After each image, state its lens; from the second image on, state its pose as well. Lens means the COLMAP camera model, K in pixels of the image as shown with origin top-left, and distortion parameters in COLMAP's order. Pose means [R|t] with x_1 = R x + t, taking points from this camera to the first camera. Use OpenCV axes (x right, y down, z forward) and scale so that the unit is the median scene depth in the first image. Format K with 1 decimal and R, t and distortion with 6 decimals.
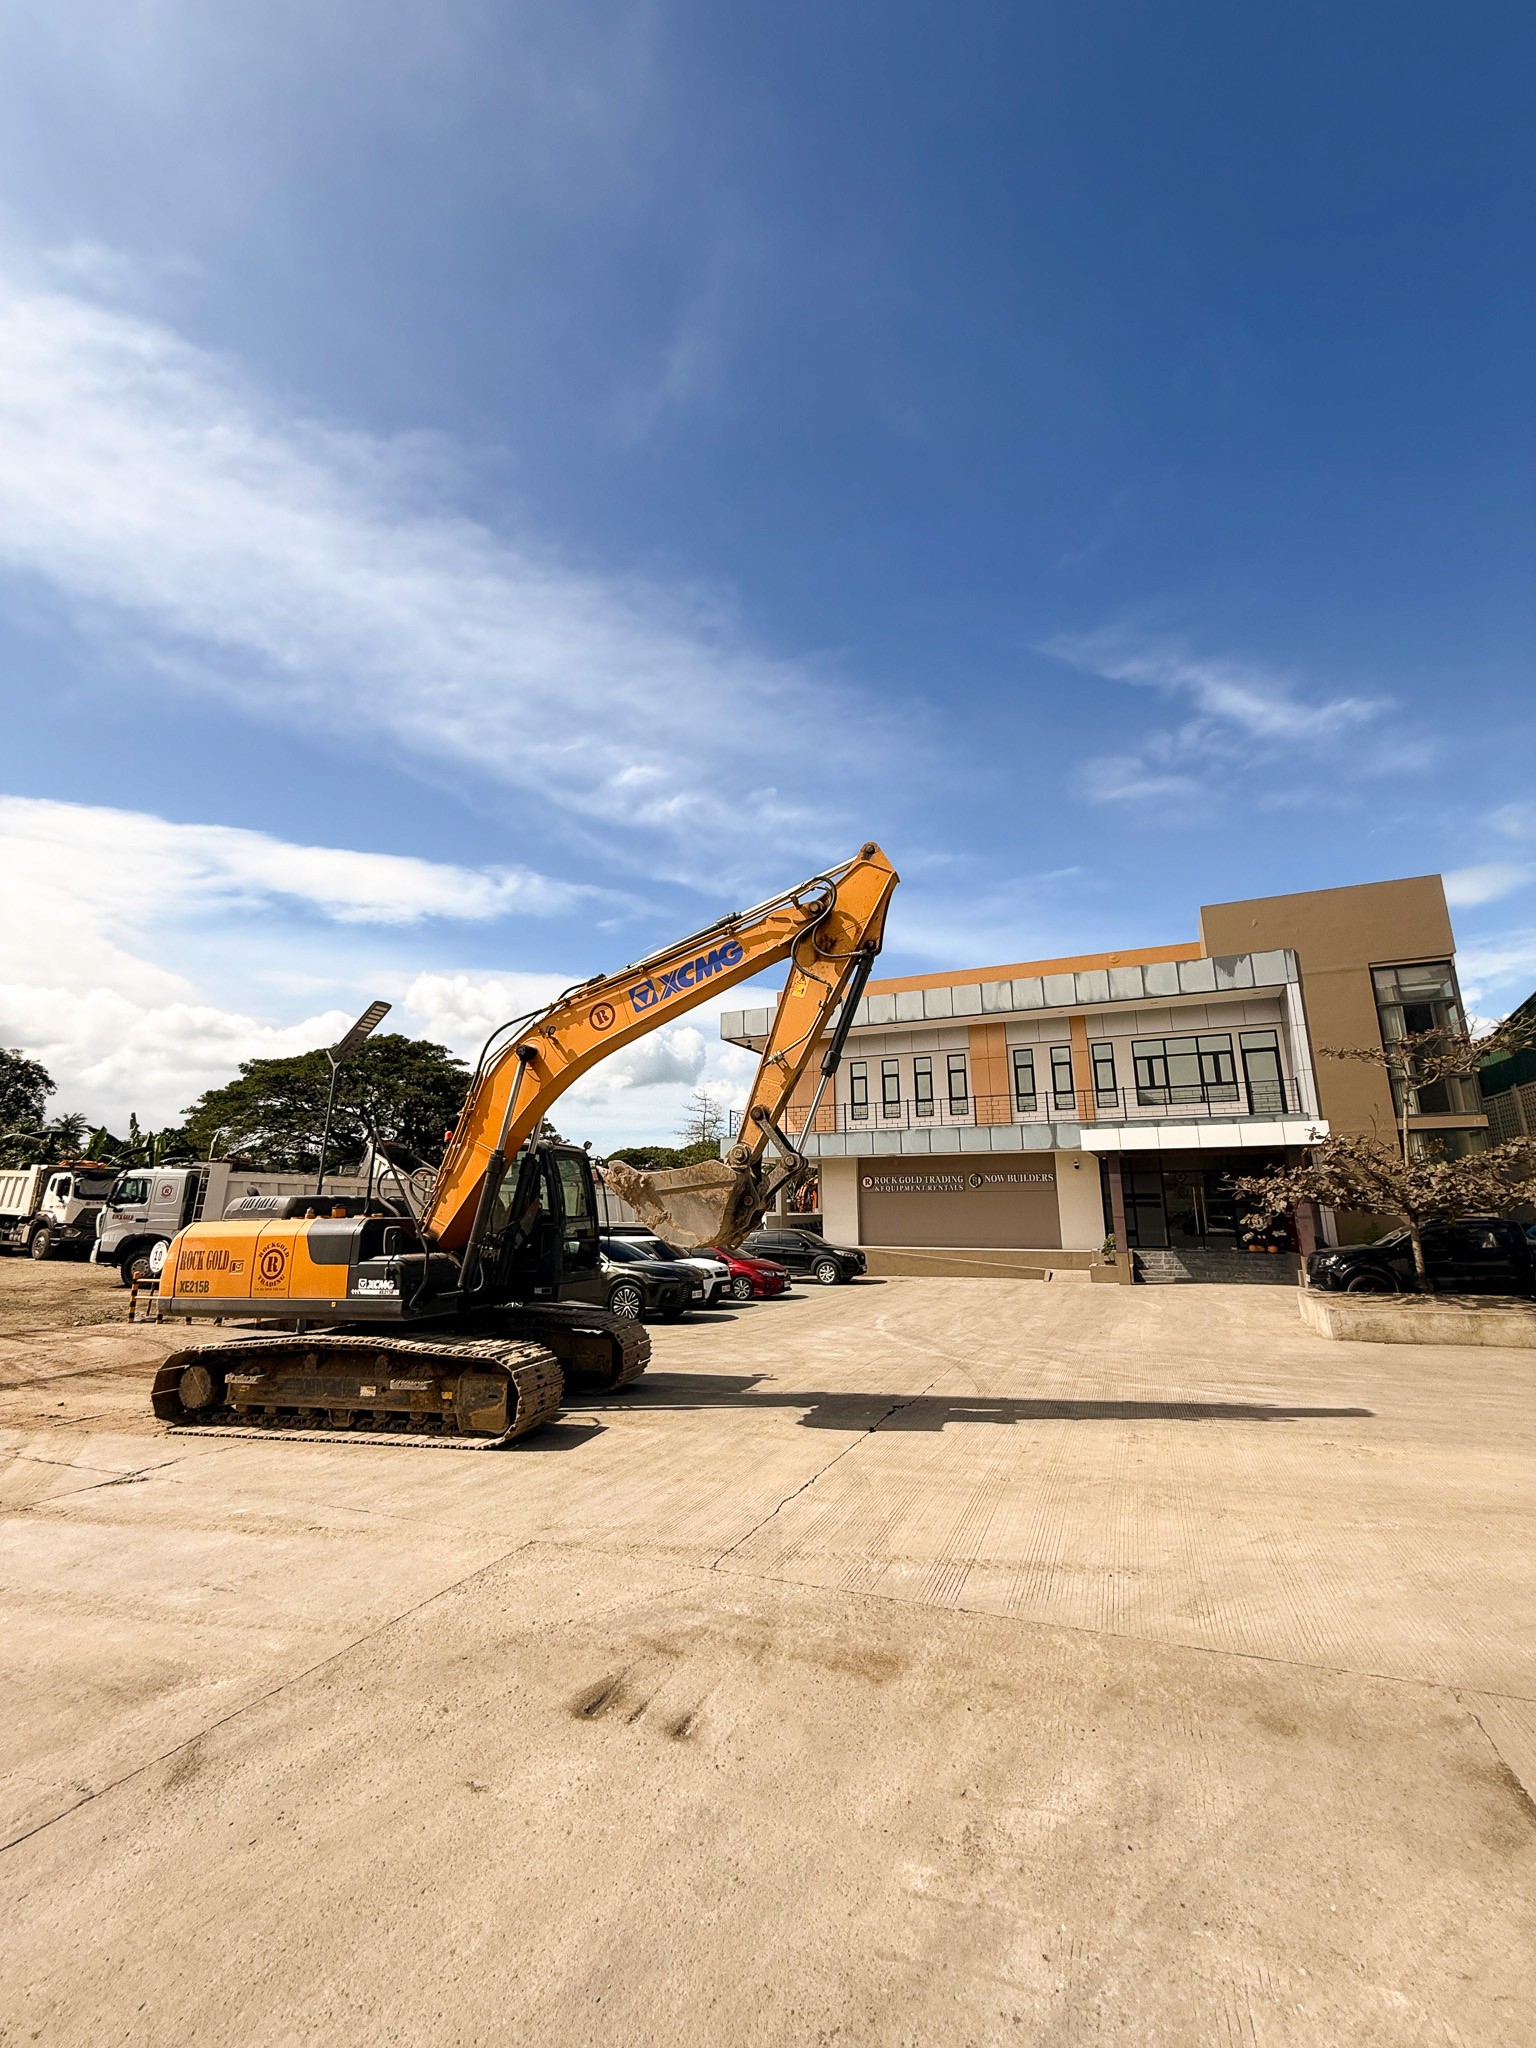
lens RADIAL K [[792.3, 0, 769.0], [0, 792.3, 1016.0], [0, 0, 1]] dist [-0.001039, -0.000068]
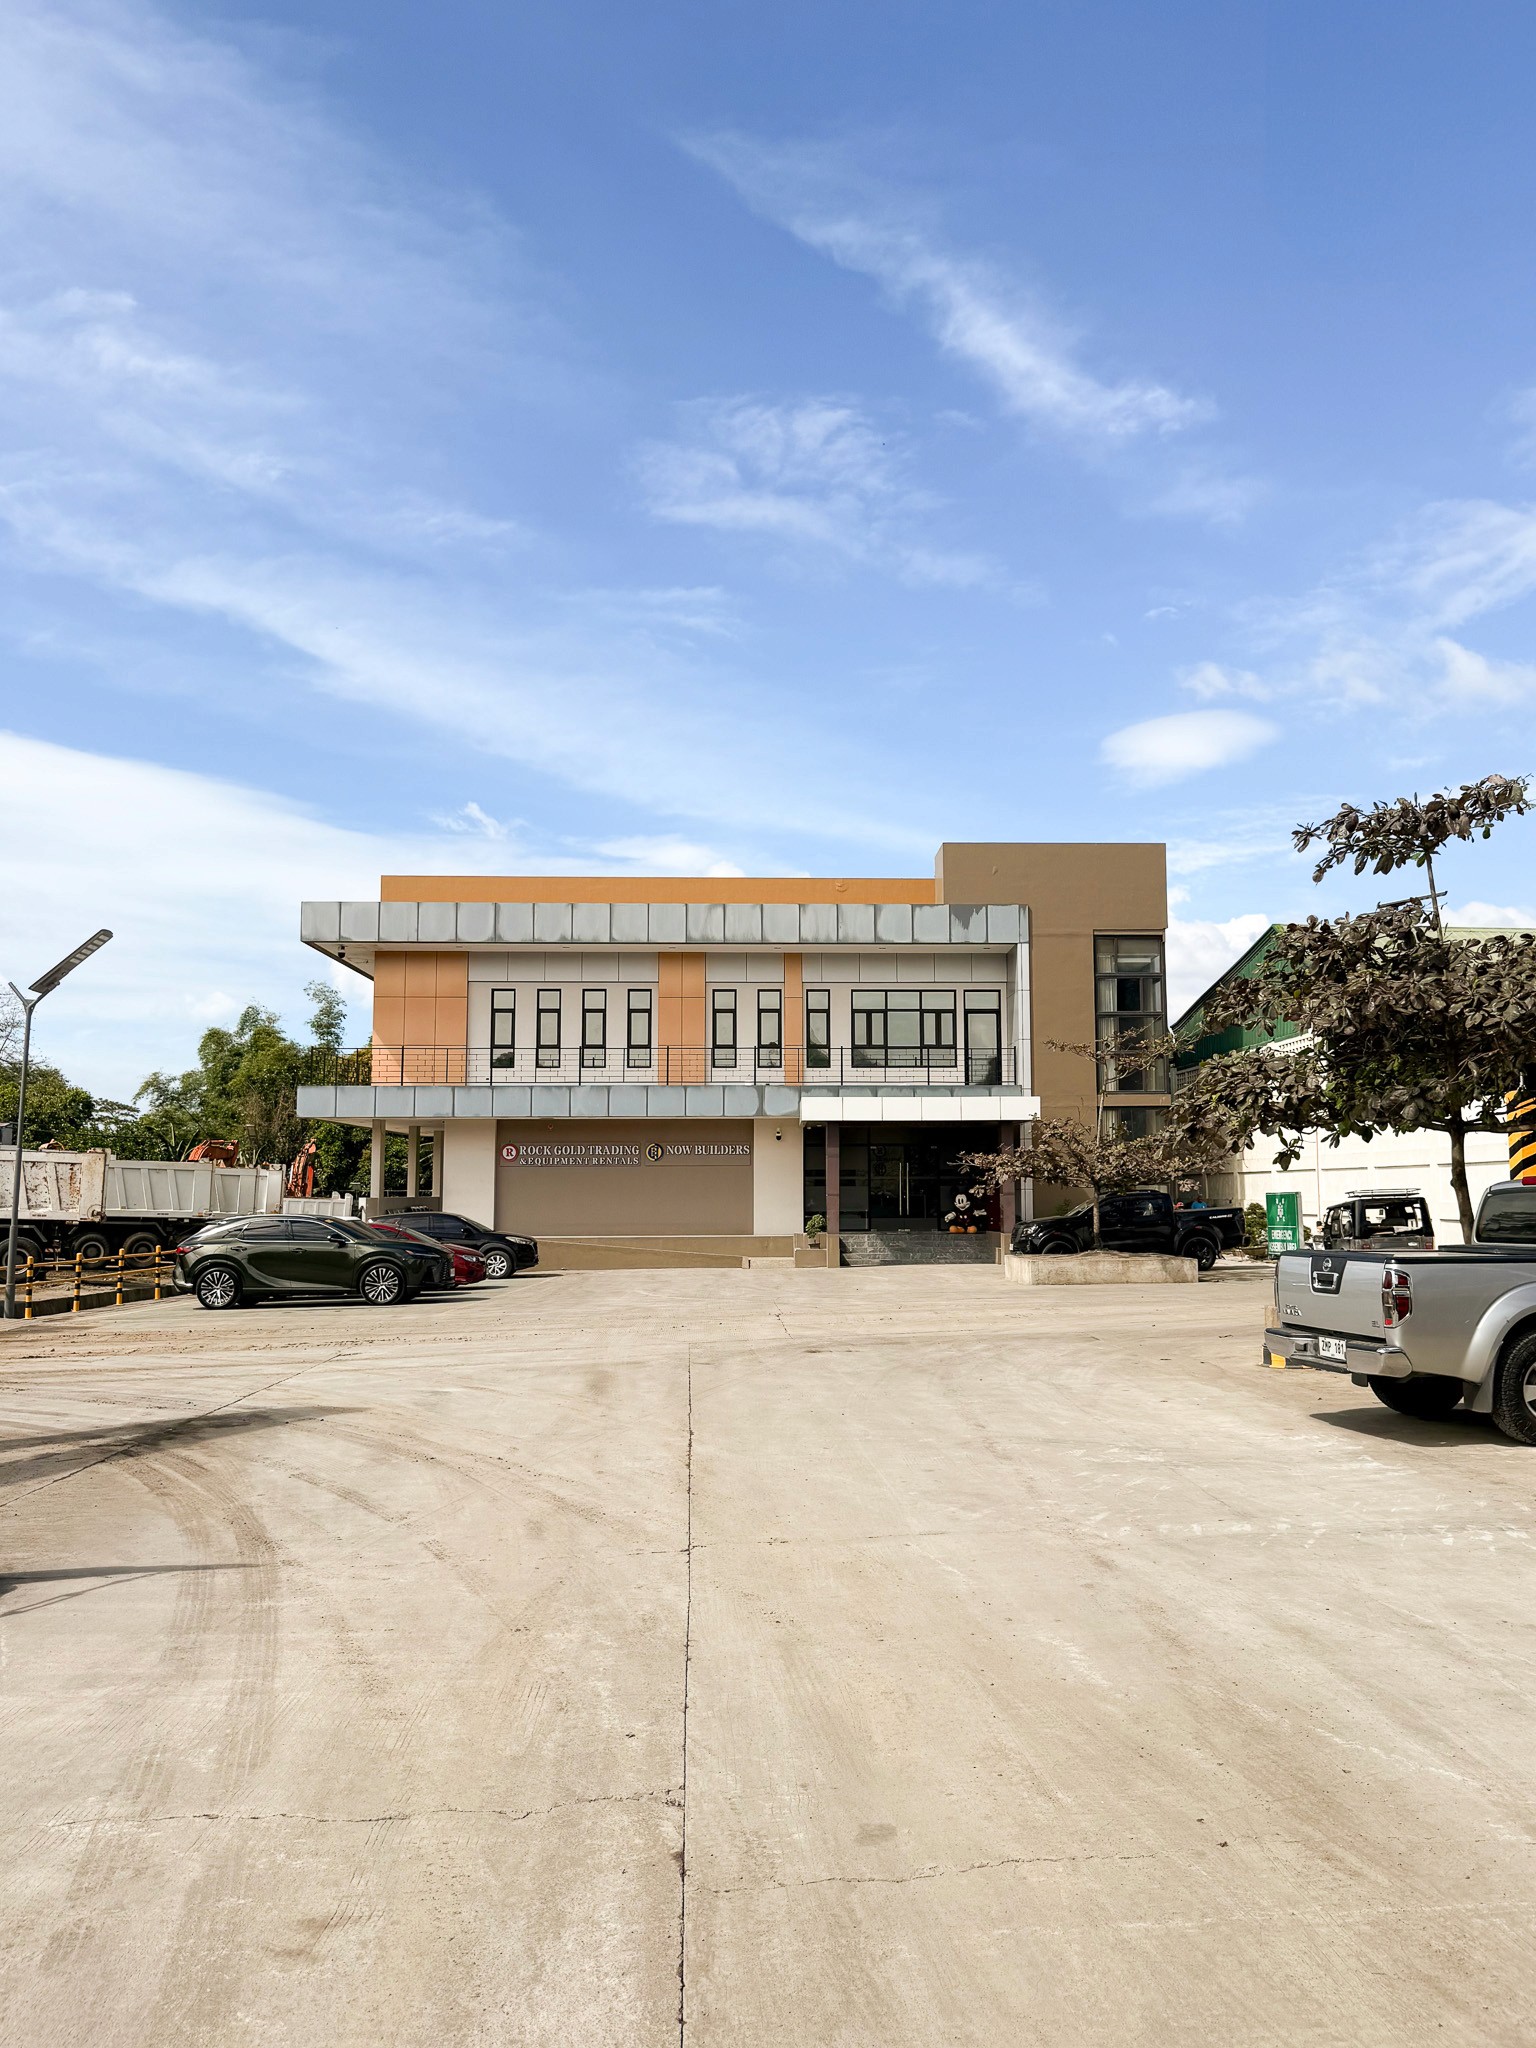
lens RADIAL K [[1445.2, 0, 768.0], [0, 1445.2, 1024.0], [0, 0, 1]] dist [-0.007555, 0.002563]
pose [[0.904368, 0.049248, 0.423902, -0.285543], [-0.098801, 0.990494, 0.095712, -0.075285], [-0.415159, -0.128441, 0.900636, -0.362608]]
